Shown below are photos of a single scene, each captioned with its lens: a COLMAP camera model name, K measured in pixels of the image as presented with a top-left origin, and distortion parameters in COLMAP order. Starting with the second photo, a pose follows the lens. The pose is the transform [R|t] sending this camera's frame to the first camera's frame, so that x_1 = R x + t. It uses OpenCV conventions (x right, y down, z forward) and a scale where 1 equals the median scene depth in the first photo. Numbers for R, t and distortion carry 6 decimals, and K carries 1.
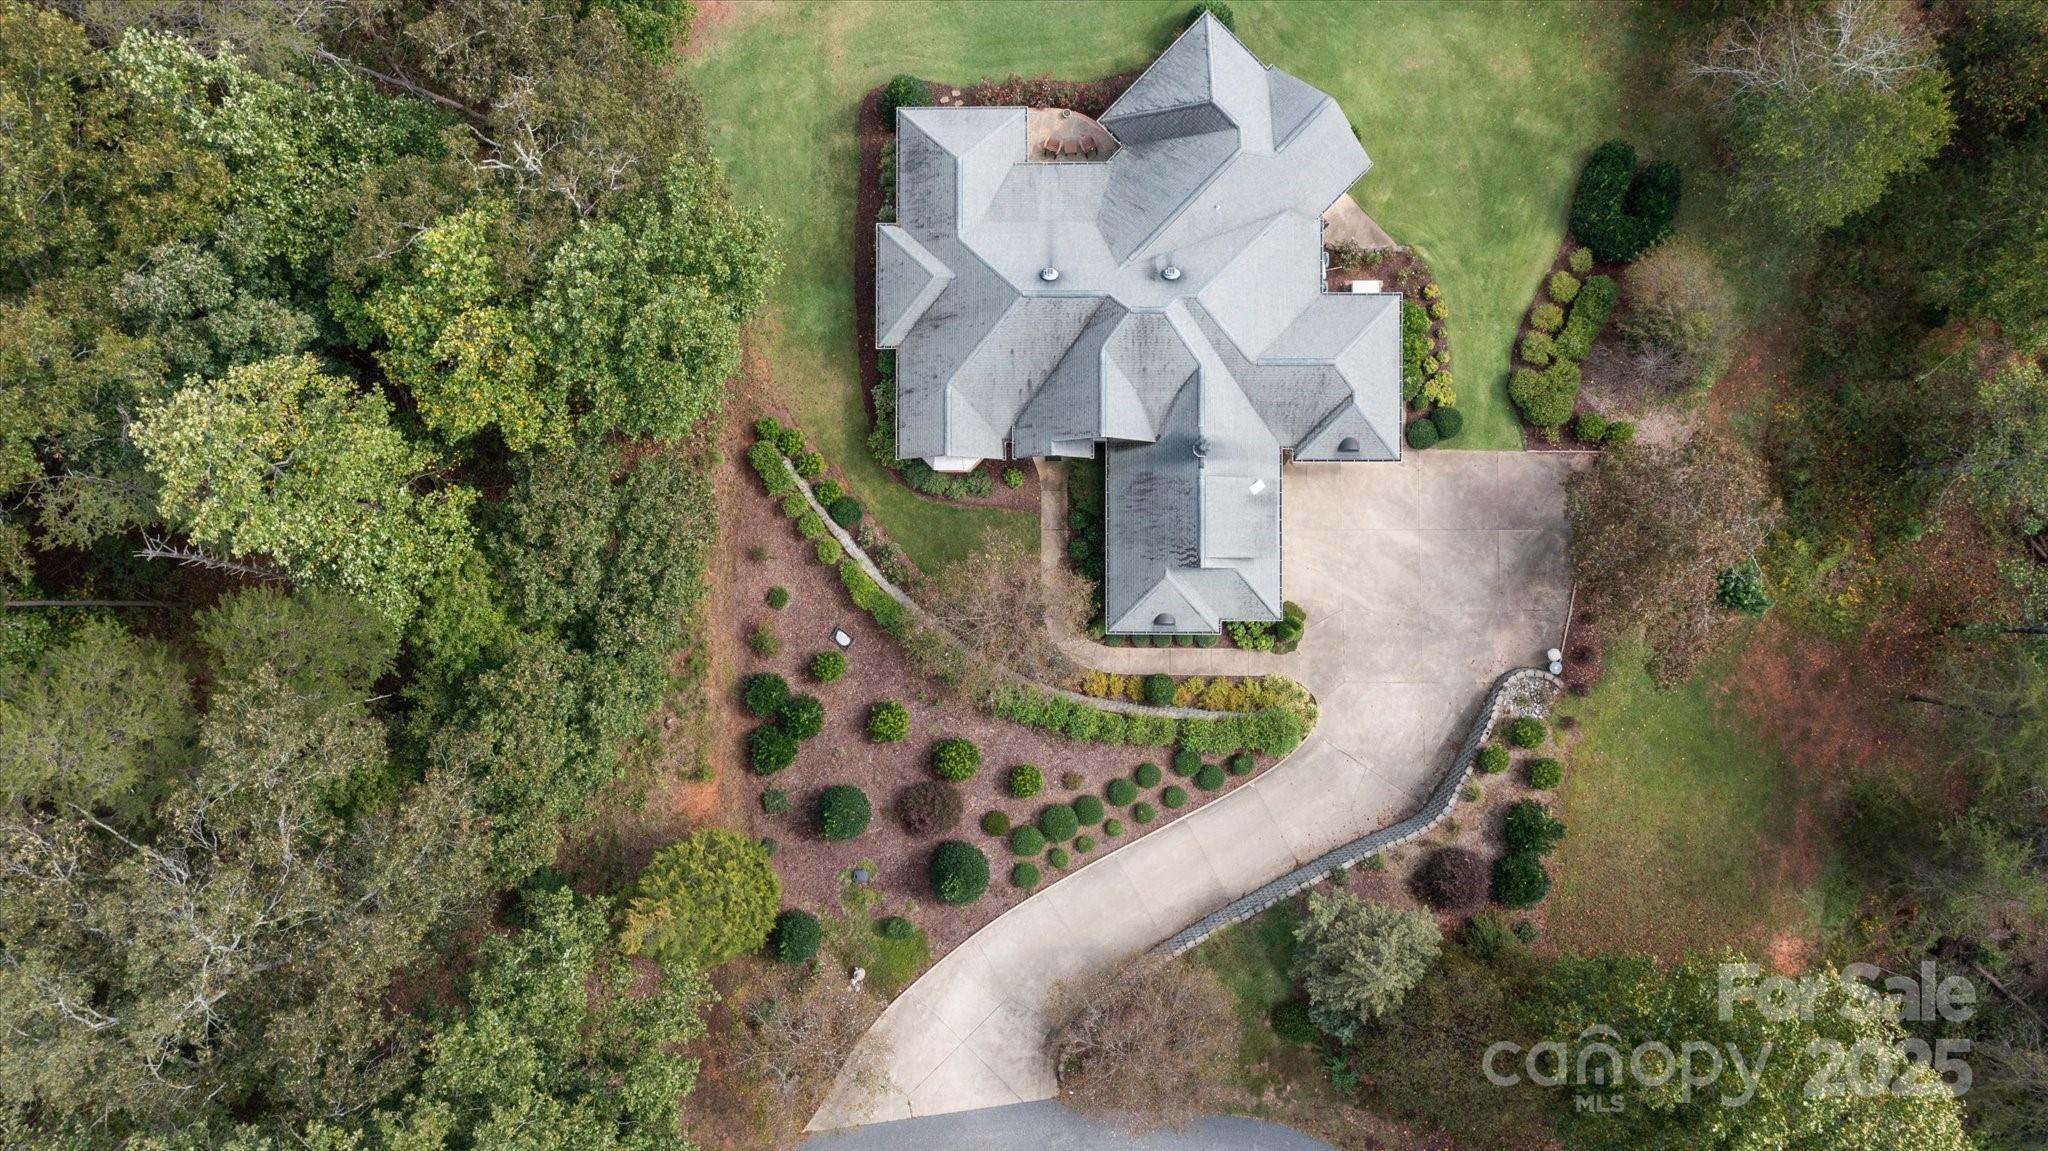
lens RADIAL K [[1634.0, 0, 1025.9], [0, 1634.0, 576.0], [0, 0, 1]] dist [-0.002197, -0.002696]
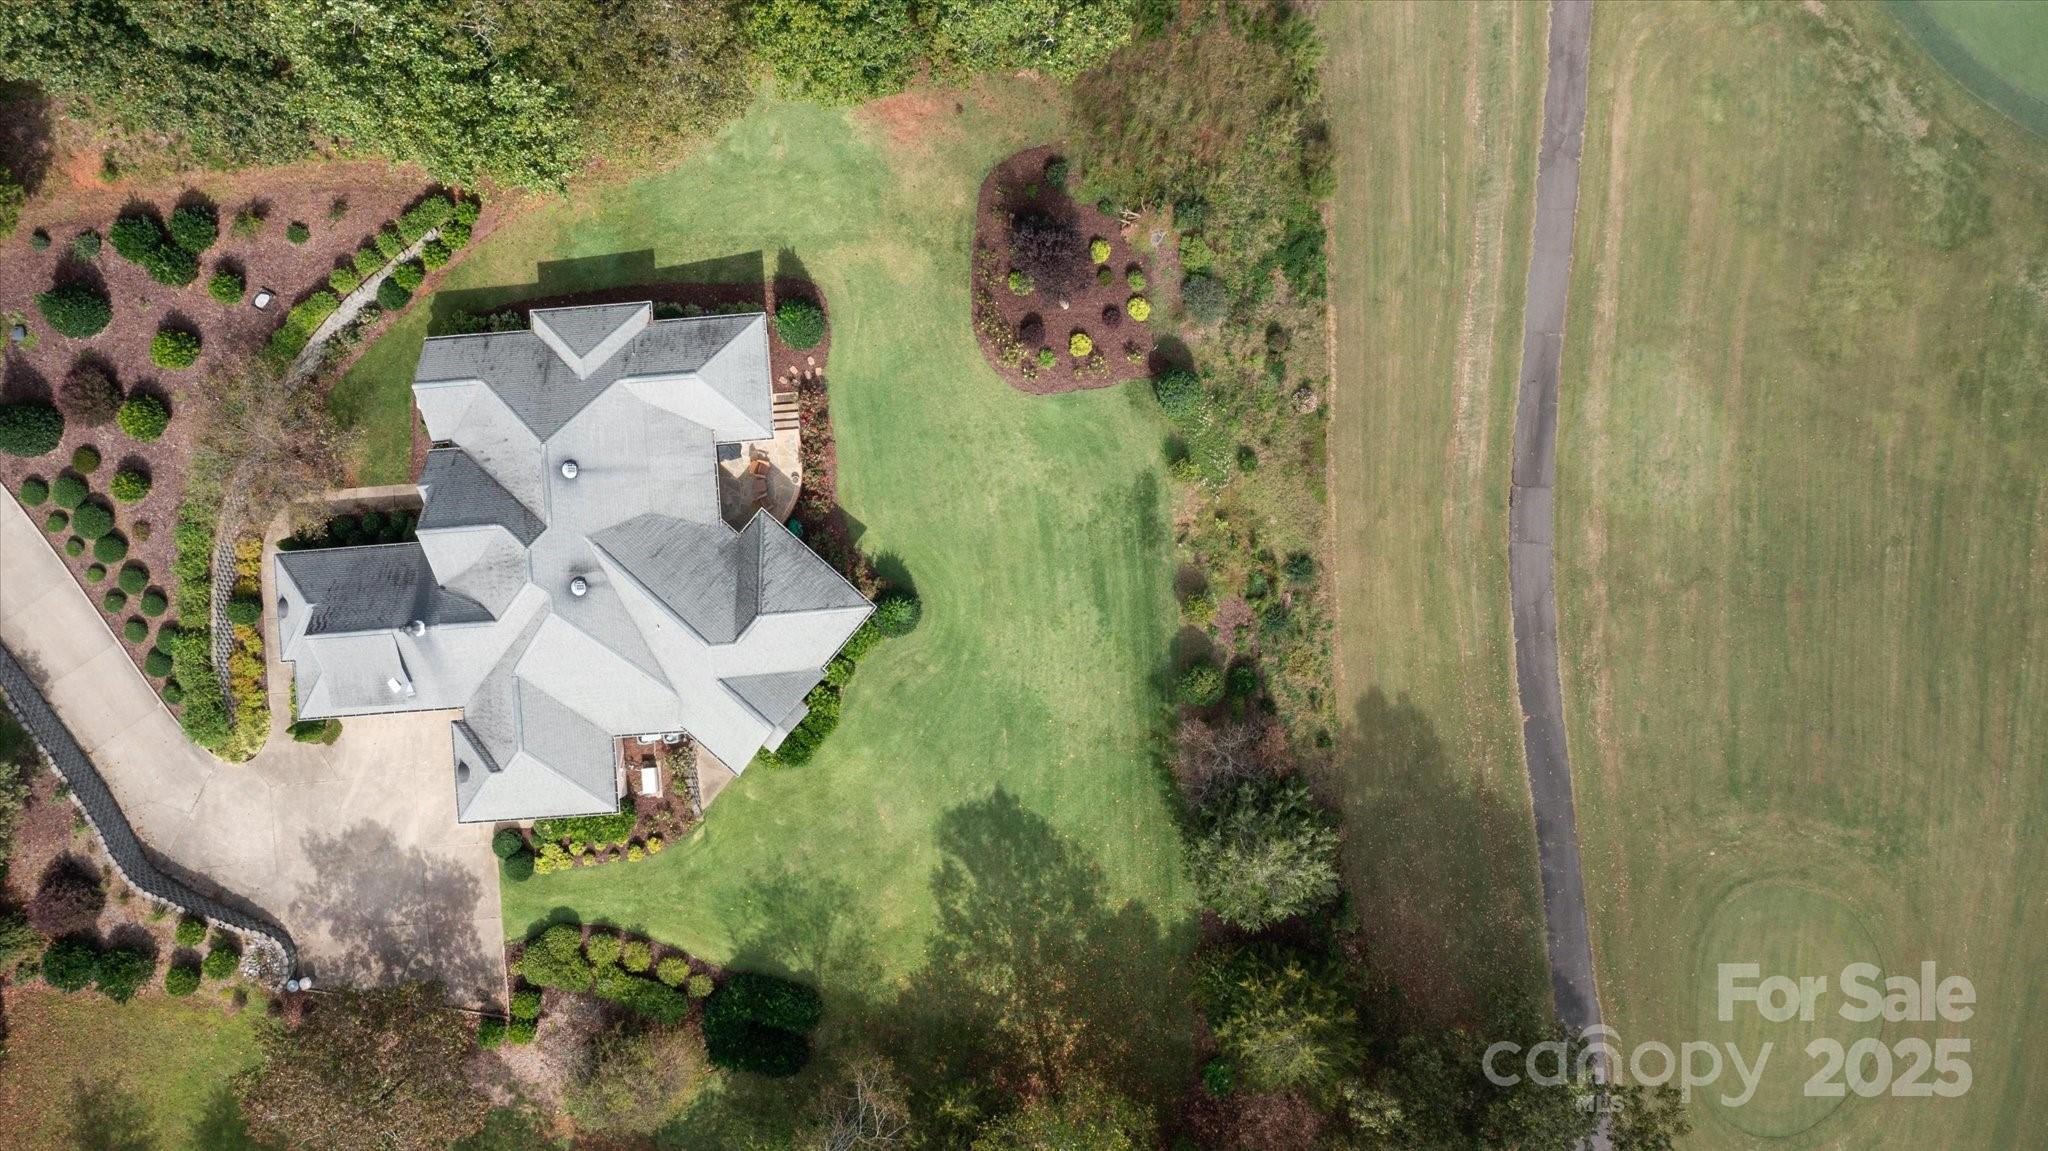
lens RADIAL K [[1634.0, 0, 1025.1], [0, 1634.0, 574.8], [0, 0, 1]] dist [-0.002197, -0.002696]
pose [[0.072109, 0.996982, 0.028761, 0.066671], [-0.997281, 0.071632, 0.017286, -0.449881], [0.015174, -0.029930, 0.999437, -0.027886]]
